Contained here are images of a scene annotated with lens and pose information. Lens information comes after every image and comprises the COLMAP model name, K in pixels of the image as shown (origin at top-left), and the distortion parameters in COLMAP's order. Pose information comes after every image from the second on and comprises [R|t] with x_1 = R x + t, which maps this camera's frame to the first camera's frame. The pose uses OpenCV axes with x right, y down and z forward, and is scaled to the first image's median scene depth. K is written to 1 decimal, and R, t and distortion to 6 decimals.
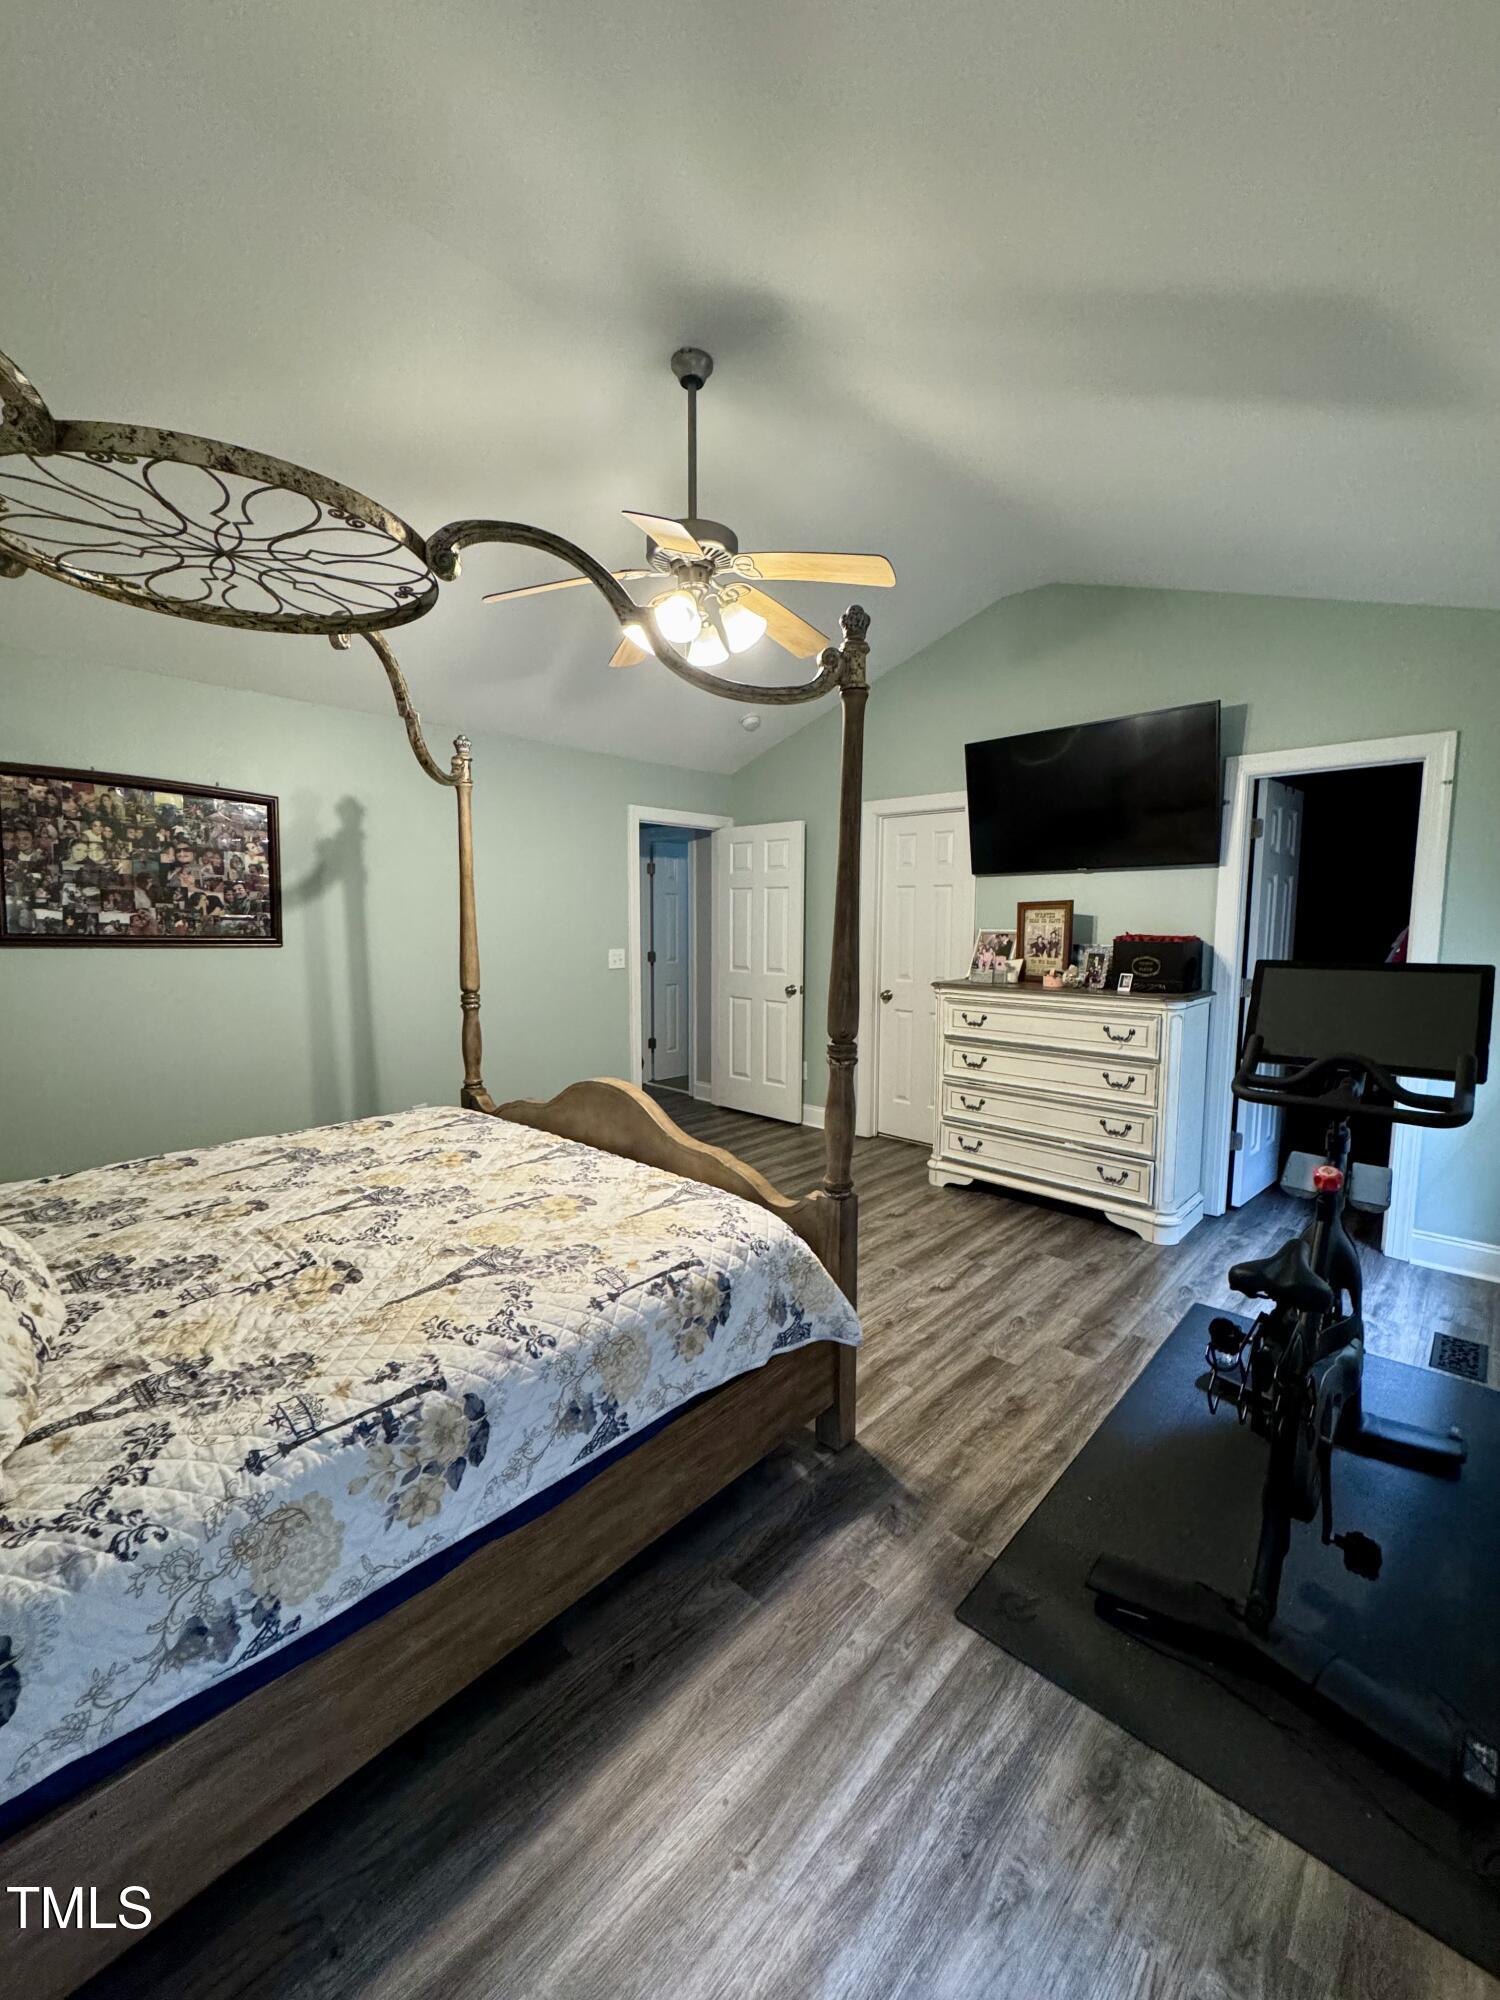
lens RADIAL K [[793.1, 0, 750.0], [0, 793.1, 1000.0], [0, 0, 1]] dist [-0.008052, 0.002370]
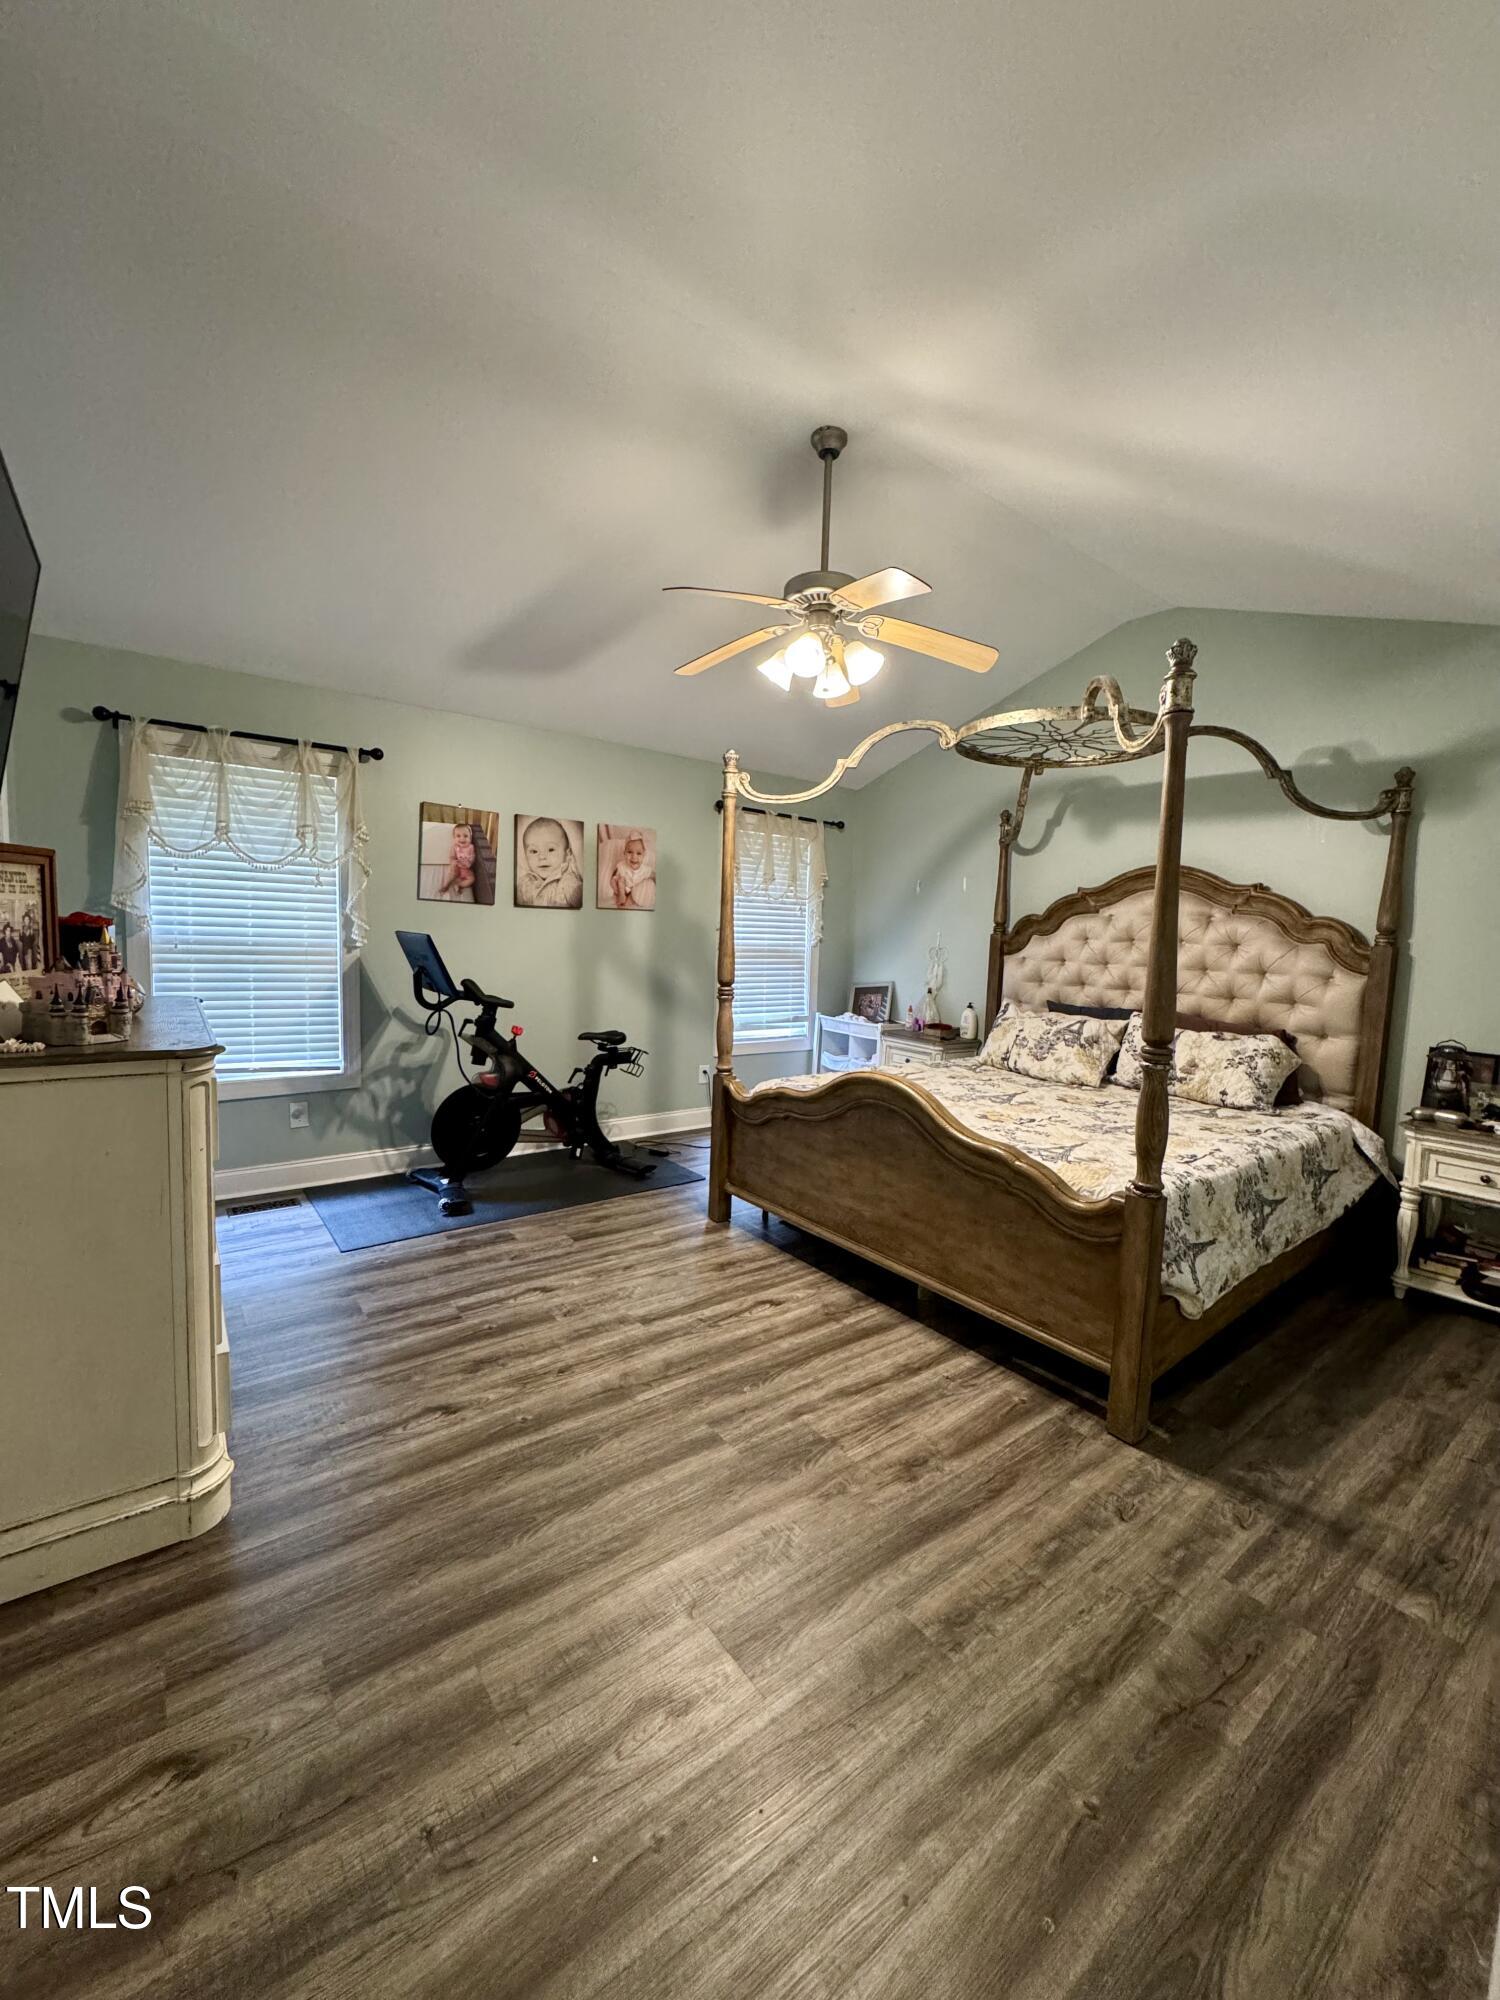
lens RADIAL K [[793.1, 0, 750.0], [0, 793.1, 1000.0], [0, 0, 1]] dist [-0.008052, 0.002370]
pose [[-0.987776, -0.050601, 0.147437, -0.137653], [-0.022431, 0.982142, 0.186799, -0.174686], [-0.154256, 0.181209, -0.971272, 1.846692]]
